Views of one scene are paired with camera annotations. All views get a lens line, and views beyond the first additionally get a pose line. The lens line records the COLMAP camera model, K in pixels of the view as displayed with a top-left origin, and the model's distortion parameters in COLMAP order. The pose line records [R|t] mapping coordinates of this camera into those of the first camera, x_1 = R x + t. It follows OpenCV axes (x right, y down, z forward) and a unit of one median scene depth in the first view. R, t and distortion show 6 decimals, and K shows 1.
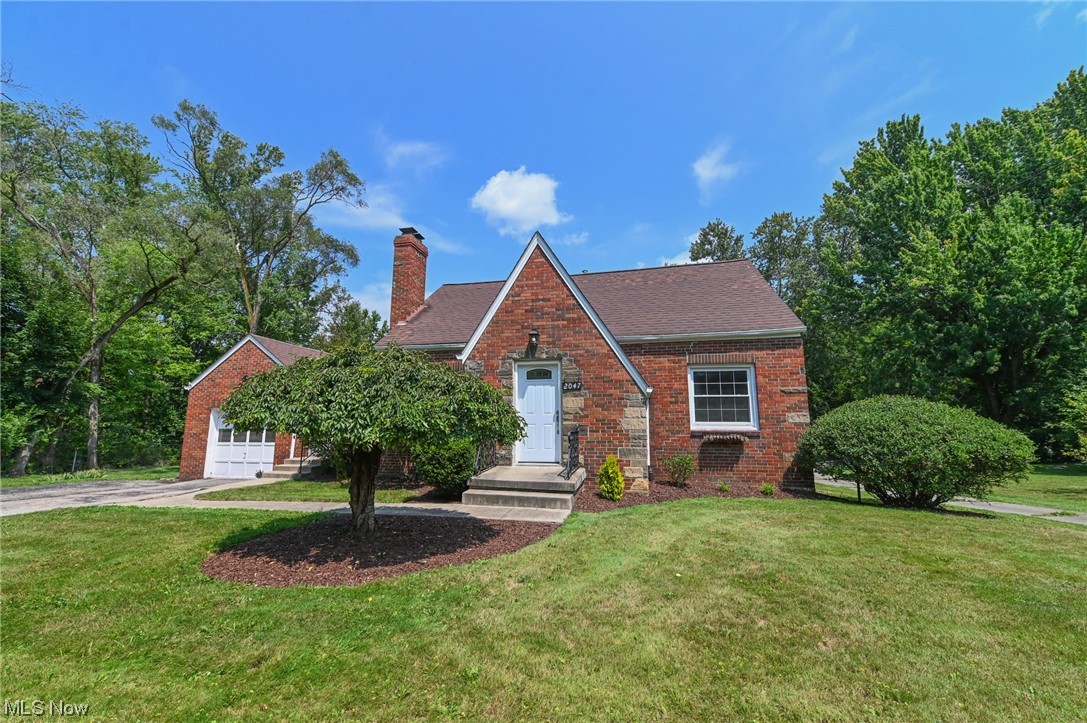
lens RADIAL K [[433.7, 0, 543.5], [0, 433.7, 361.5], [0, 0, 1]] dist [-0.003918, -0.000539]
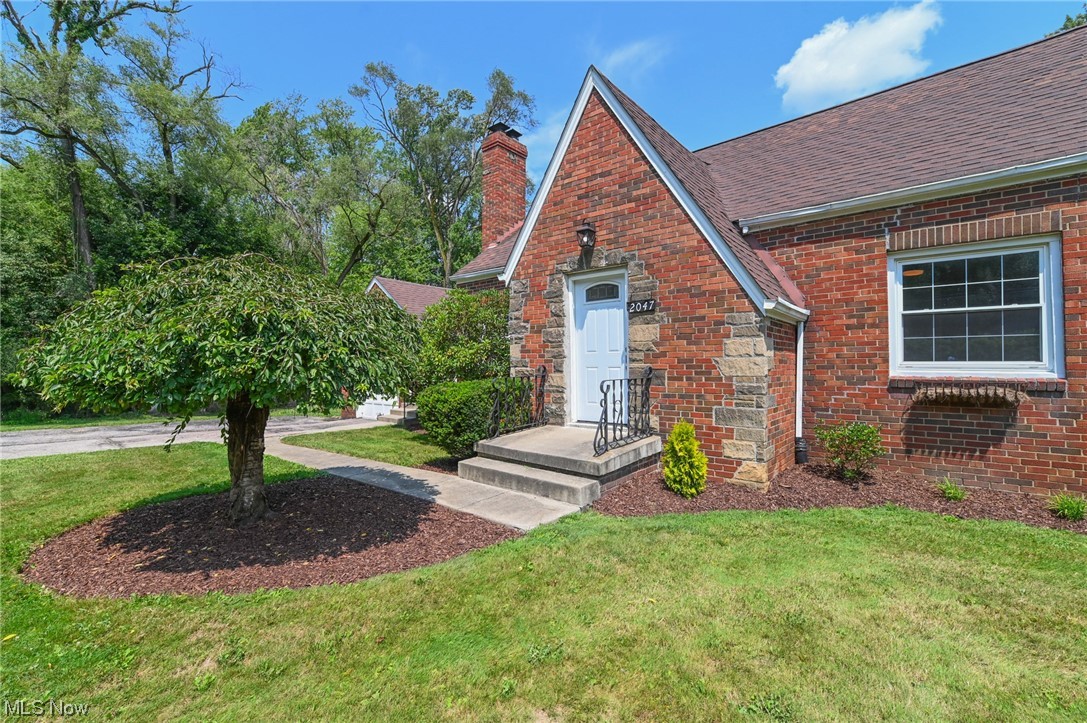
lens RADIAL K [[474.1, 0, 543.2], [0, 474.1, 360.1], [0, 0, 1]] dist [-0.008337, -0.000302]
pose [[0.880072, -0.009840, -0.474738, 0.252728], [0.073240, 0.990634, 0.115239, 0.041807], [0.469157, -0.136189, 0.872550, 0.314748]]
